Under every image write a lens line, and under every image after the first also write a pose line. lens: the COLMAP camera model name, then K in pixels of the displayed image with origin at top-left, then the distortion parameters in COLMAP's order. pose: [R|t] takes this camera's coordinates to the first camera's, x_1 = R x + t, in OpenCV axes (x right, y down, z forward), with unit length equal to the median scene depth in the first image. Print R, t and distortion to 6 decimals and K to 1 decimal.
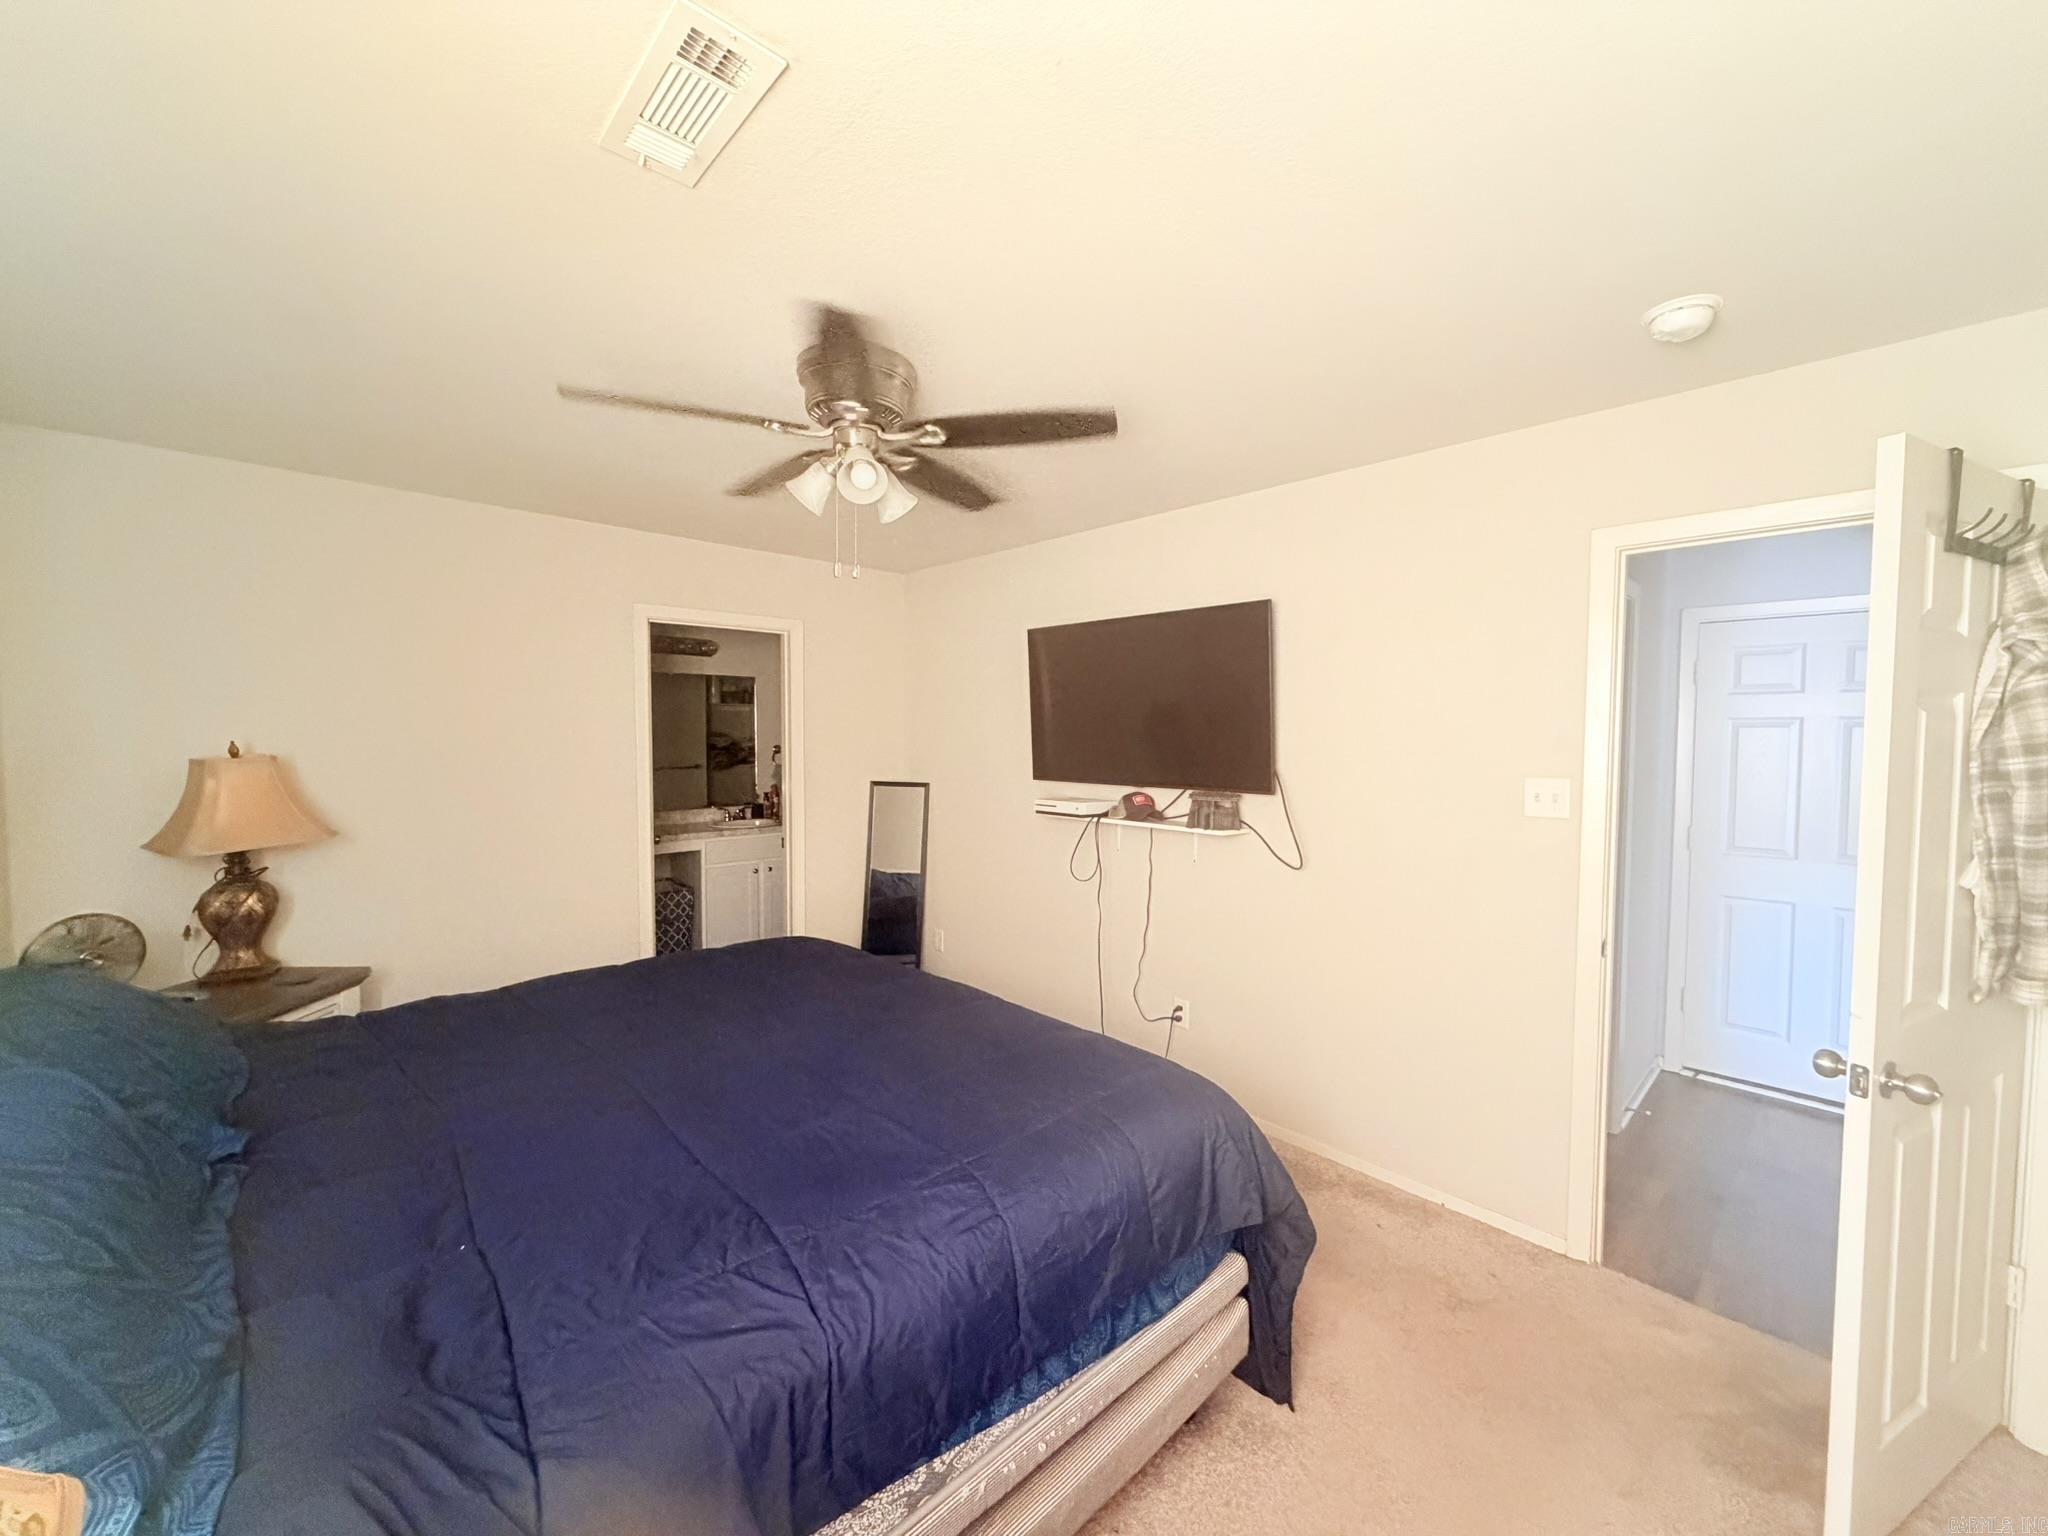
lens RADIAL K [[819.1, 0, 1022.4], [0, 819.1, 766.9], [0, 0, 1]] dist [-0.000504, 0.000082]
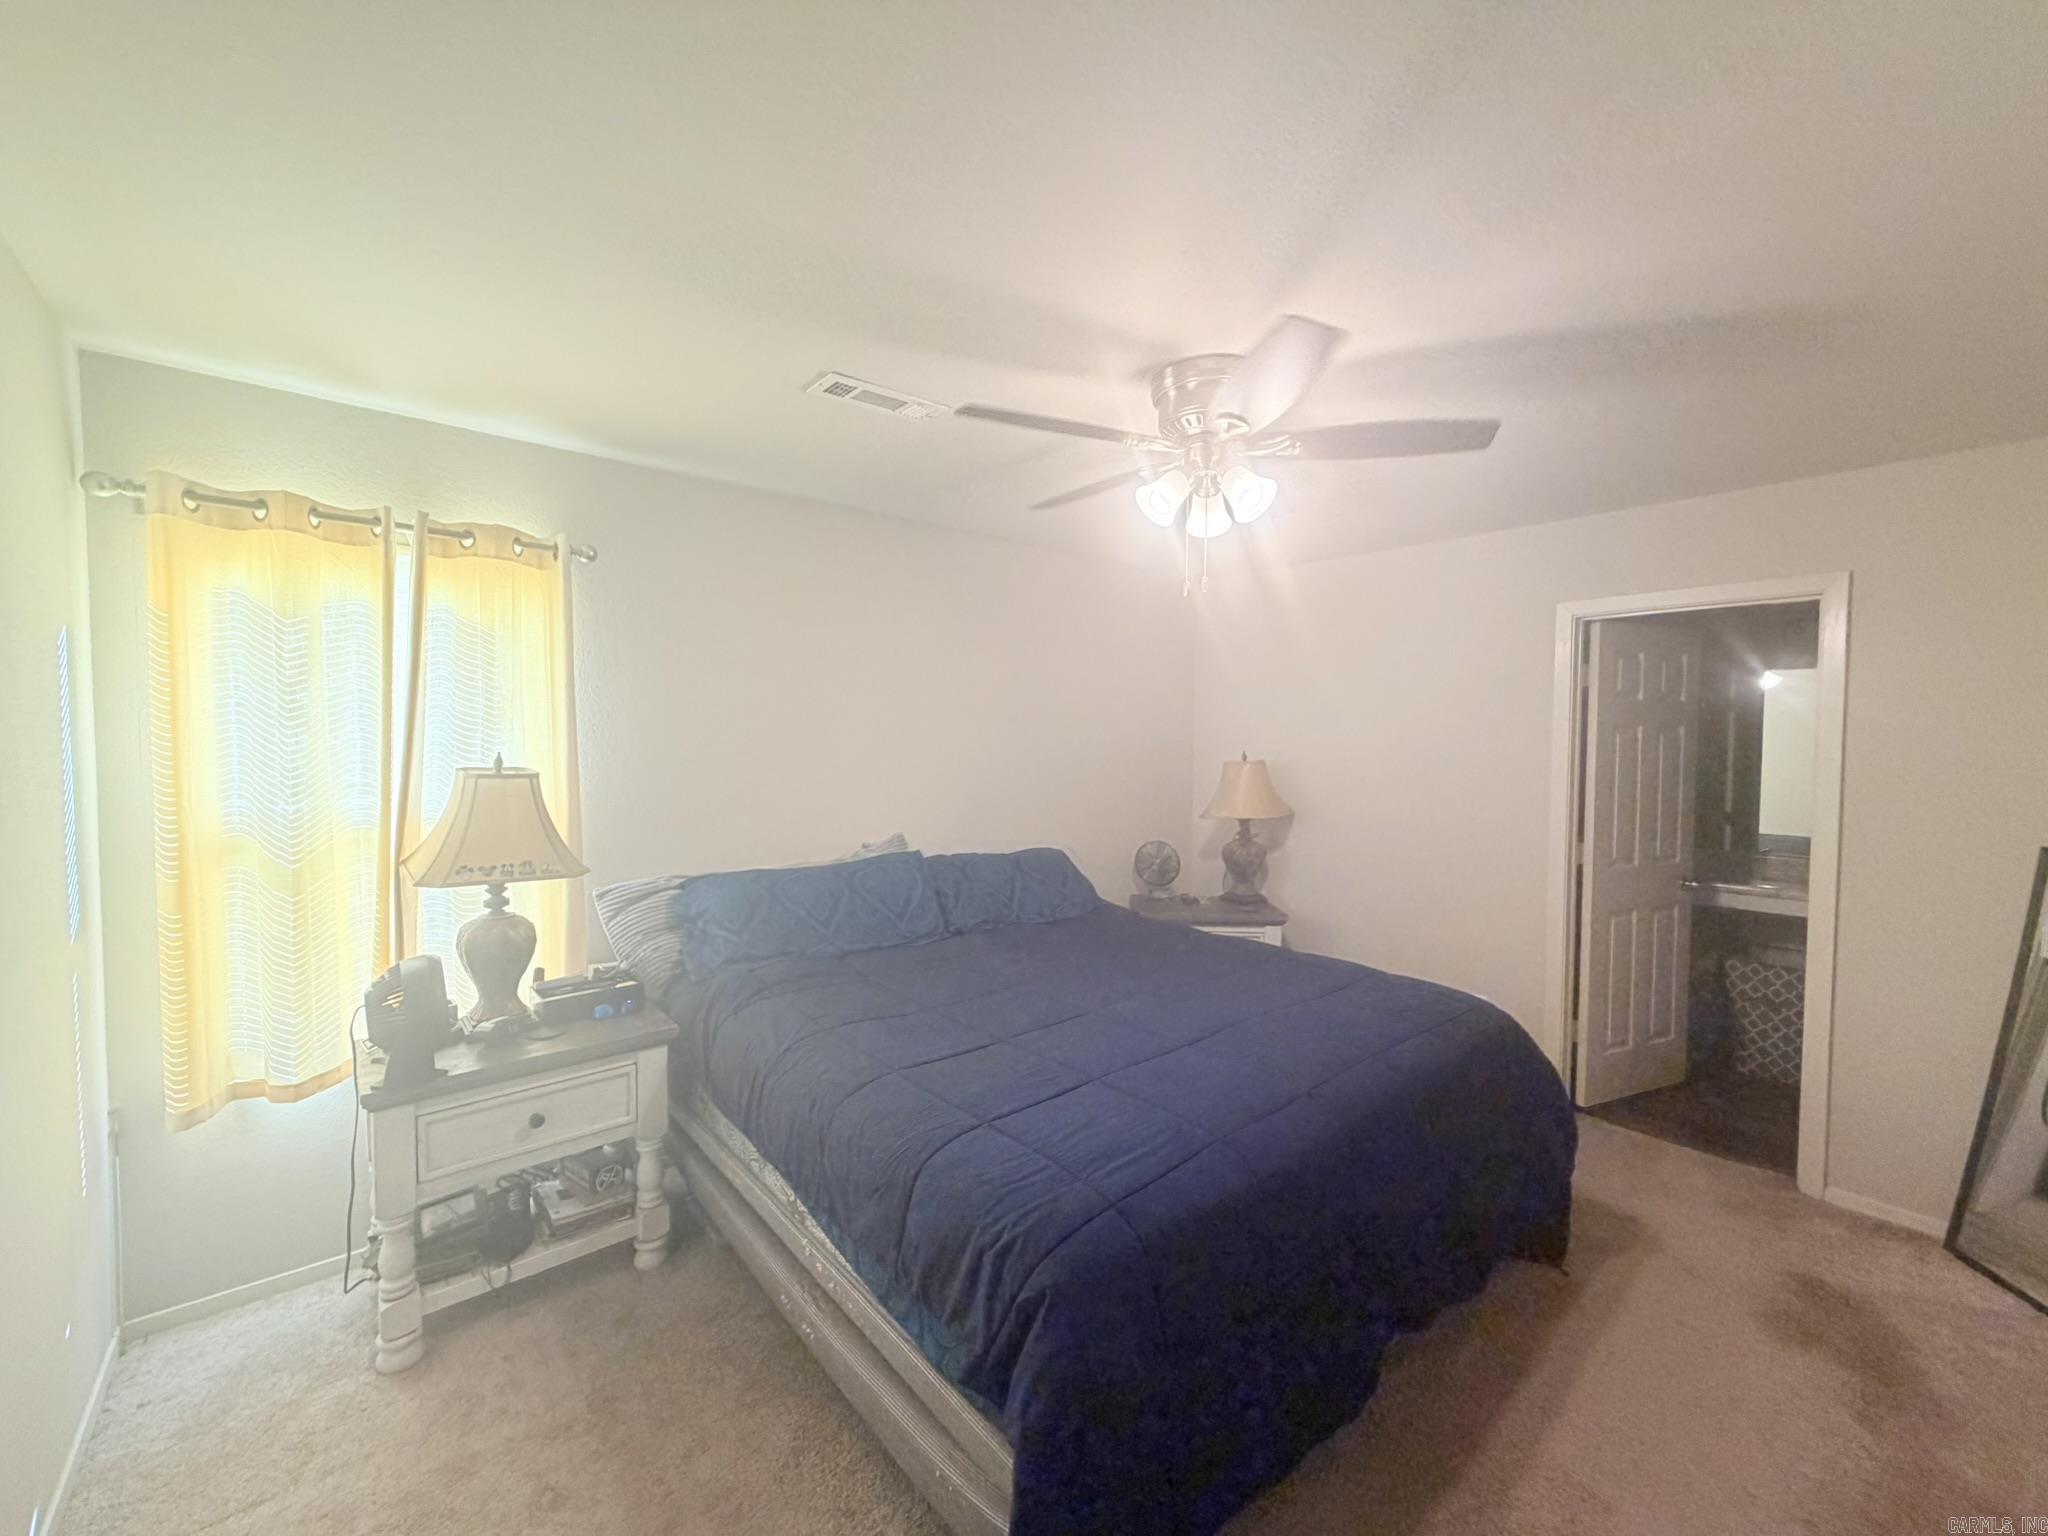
lens RADIAL K [[819.1, 0, 1025.9], [0, 819.1, 765.4], [0, 0, 1]] dist [-0.000504, 0.000082]
pose [[-0.046692, 0.030907, -0.998431, 0.622360], [-0.057871, 0.997759, 0.033593, -0.031472], [0.997232, 0.059349, -0.044798, 0.634931]]
